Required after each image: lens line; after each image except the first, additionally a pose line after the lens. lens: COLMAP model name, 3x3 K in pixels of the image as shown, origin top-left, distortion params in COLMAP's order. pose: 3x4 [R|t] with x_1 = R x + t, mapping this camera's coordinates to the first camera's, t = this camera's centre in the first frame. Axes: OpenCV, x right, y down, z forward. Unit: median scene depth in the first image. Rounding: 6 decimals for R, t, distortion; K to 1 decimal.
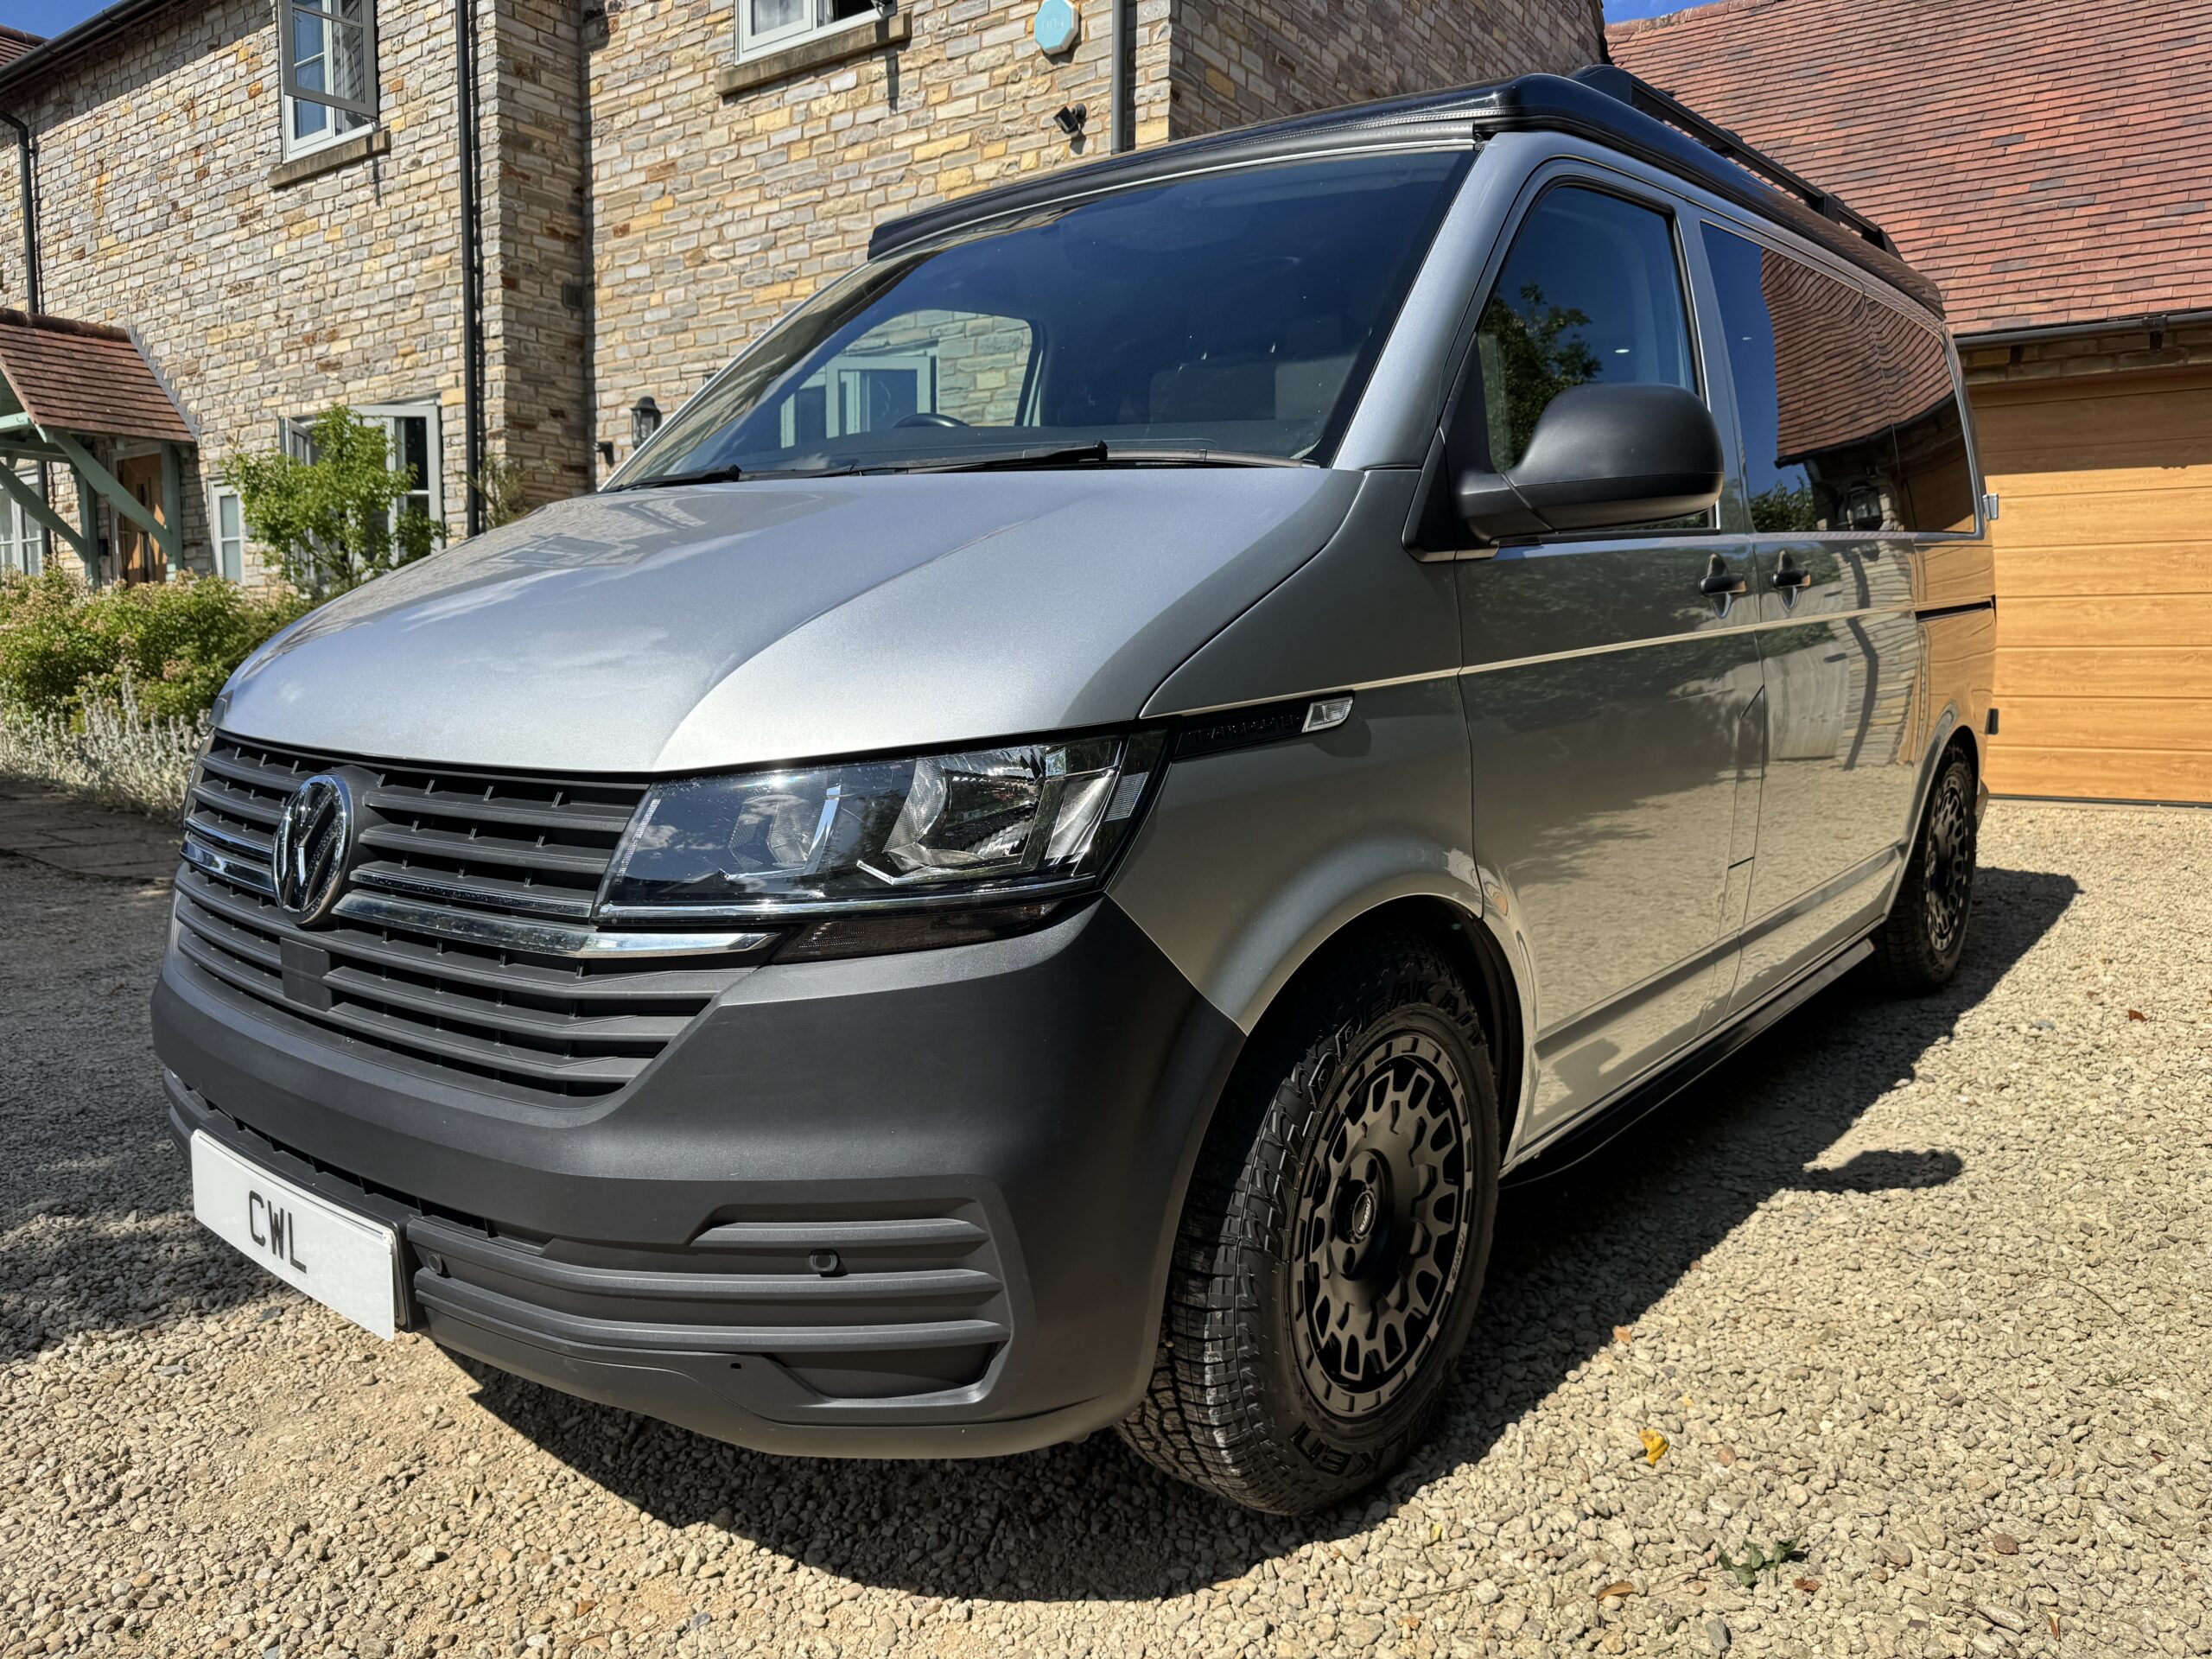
lens RADIAL K [[1555.7, 0, 1105.5], [0, 1555.7, 833.8], [0, 0, 1]] dist [-0.010287, -0.002527]
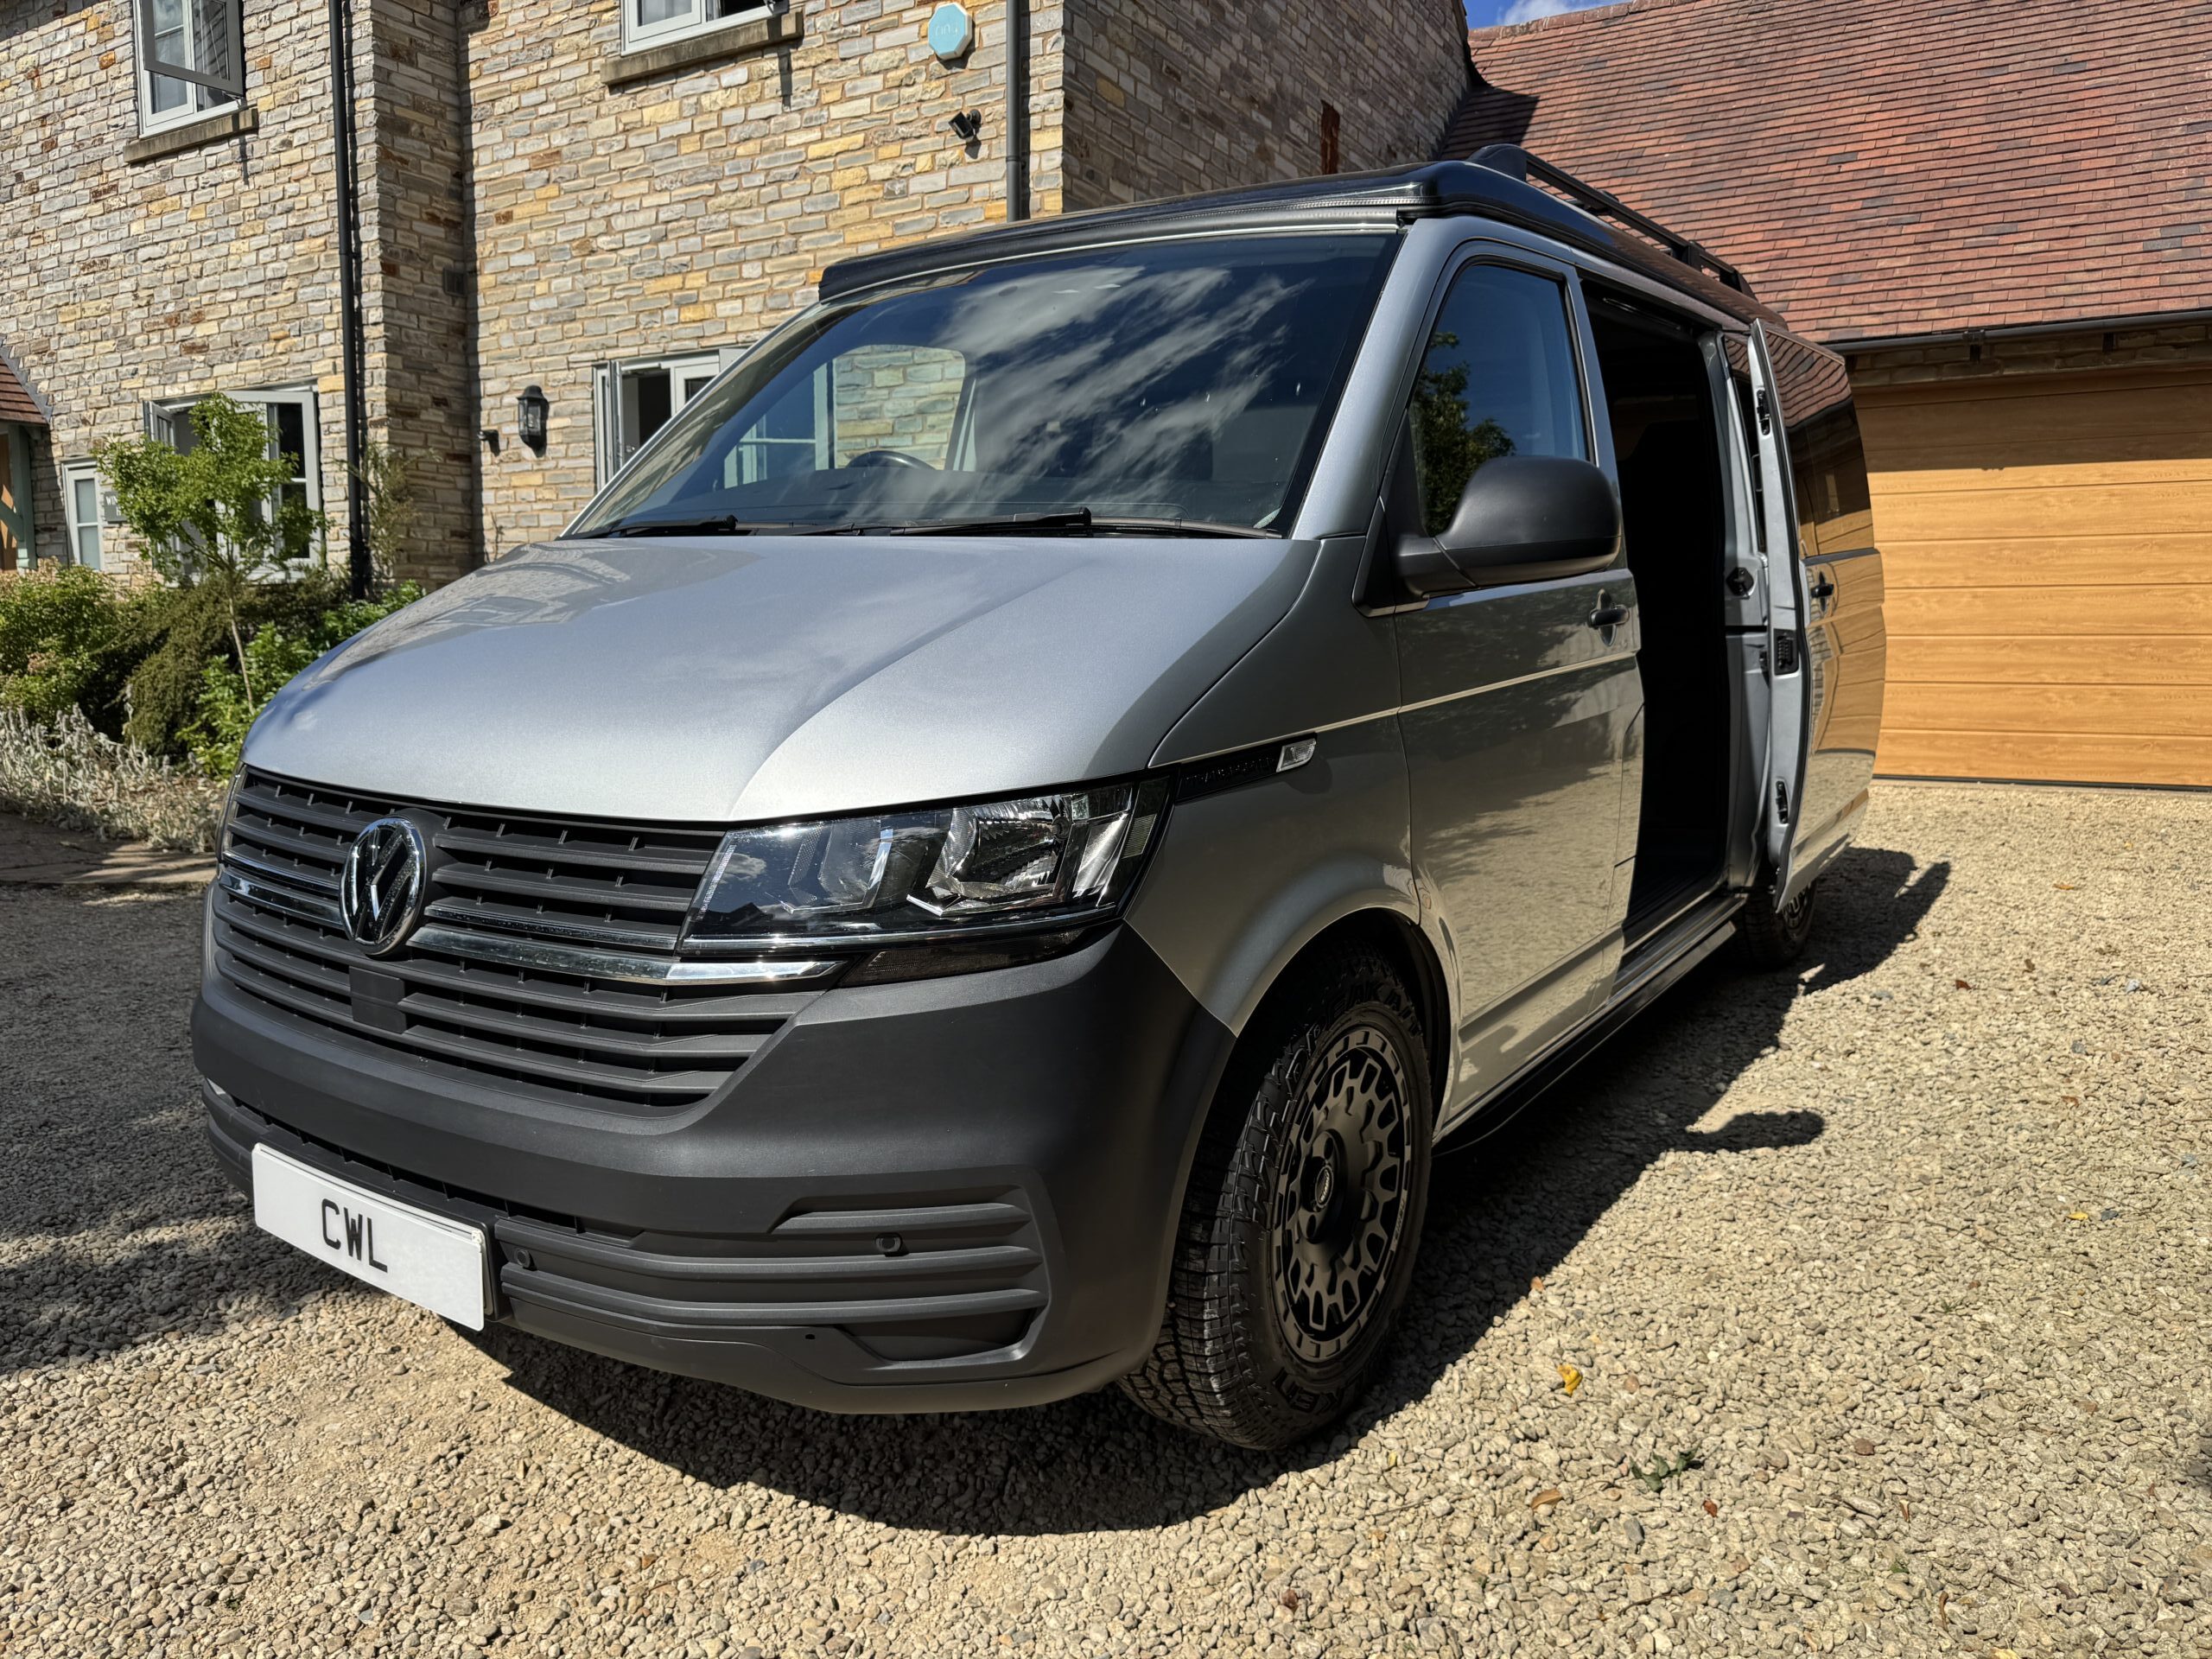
lens RADIAL K [[1555.7, 0, 1104.7], [0, 1555.7, 824.5], [0, 0, 1]] dist [-0.010287, -0.002527]
pose [[0.996397, -0.012656, 0.083857, -0.085288], [0.011744, 0.999867, 0.011356, -0.035908], [-0.083990, -0.010330, 0.996413, -0.121442]]
